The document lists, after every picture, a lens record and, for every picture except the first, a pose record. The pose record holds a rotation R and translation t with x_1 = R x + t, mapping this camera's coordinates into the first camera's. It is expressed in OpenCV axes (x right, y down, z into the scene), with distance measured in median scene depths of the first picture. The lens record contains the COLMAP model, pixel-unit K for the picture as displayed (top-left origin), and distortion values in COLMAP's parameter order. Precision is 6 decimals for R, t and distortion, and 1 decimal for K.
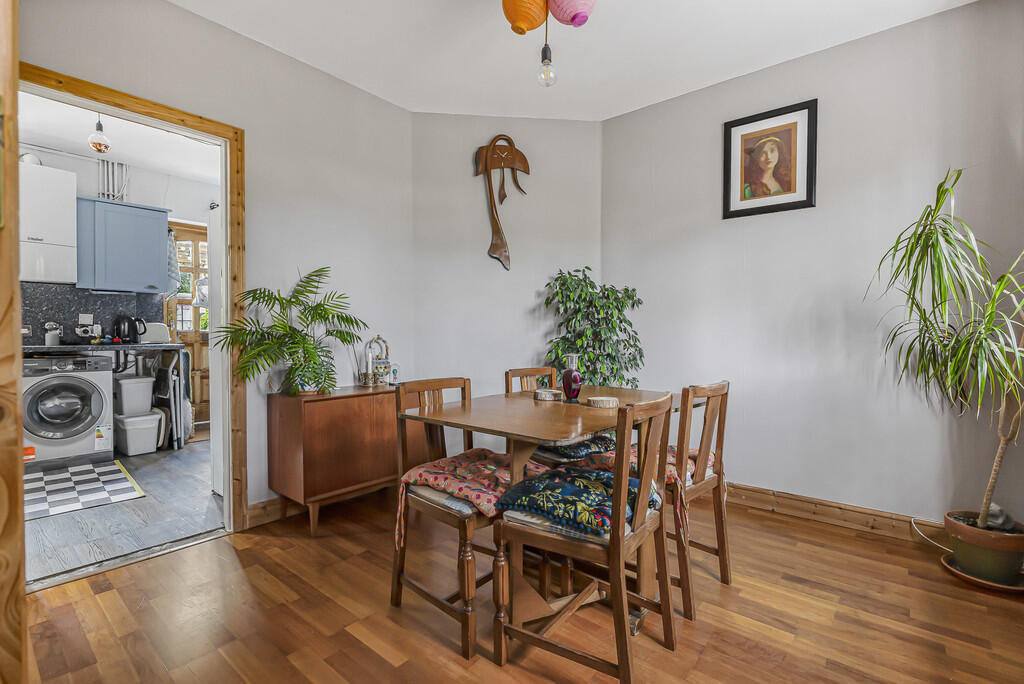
lens RADIAL K [[472.3, 0, 513.7], [0, 472.3, 338.8], [0, 0, 1]] dist [-0.002564, -0.000696]
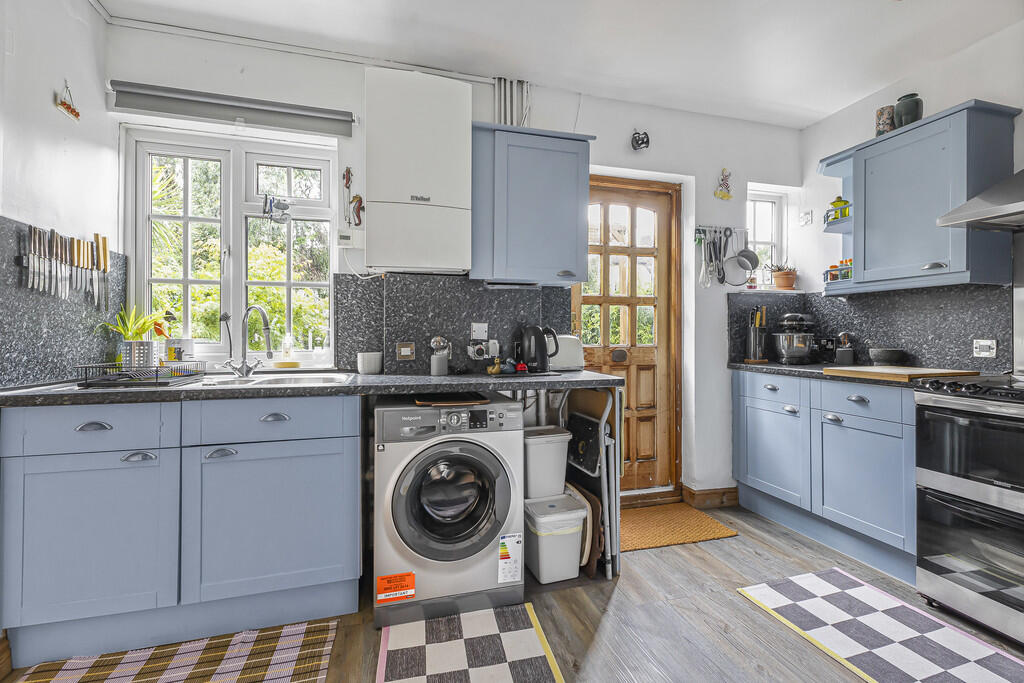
lens RADIAL K [[450.8, 0, 512.2], [0, 450.8, 336.2], [0, 0, 1]] dist [0.004086, 0.000186]
pose [[0.824646, 0.003661, -0.565637, -0.541197], [-0.008391, 0.999948, -0.005761, -0.031843], [0.565587, 0.009497, 0.824634, 0.540731]]
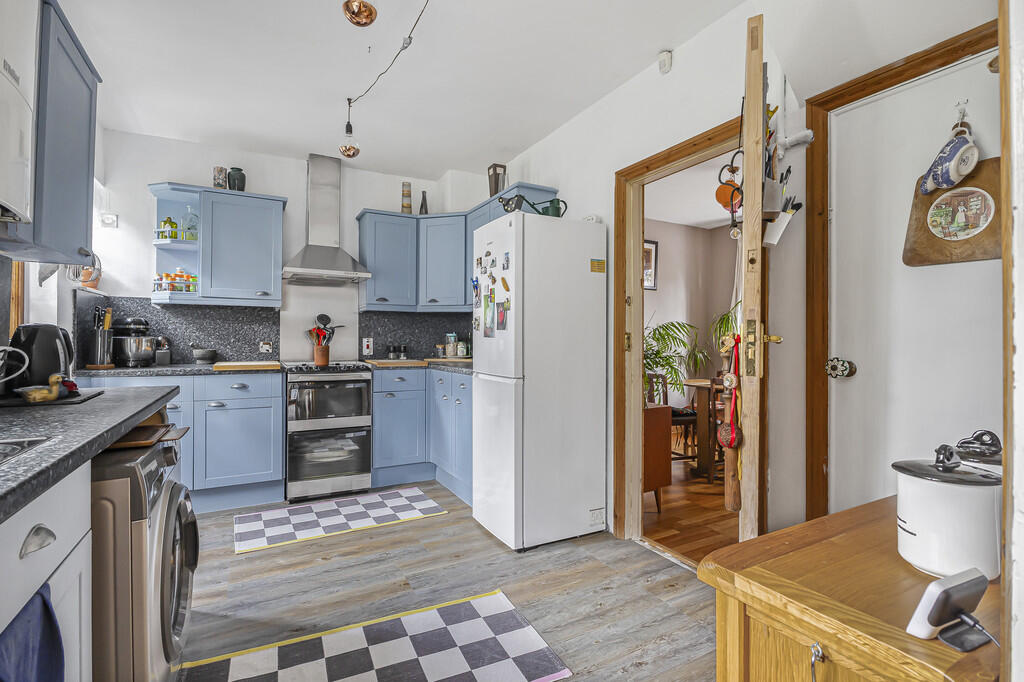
lens RADIAL K [[491.5, 0, 511.7], [0, 491.5, 339.7], [0, 0, 1]] dist [-0.000005, -0.000079]
pose [[0.355212, 0.003198, 0.934780, -1.160183], [0.008435, 0.999942, -0.006627, -0.028819], [-0.934748, 0.010239, 0.355165, 0.525112]]
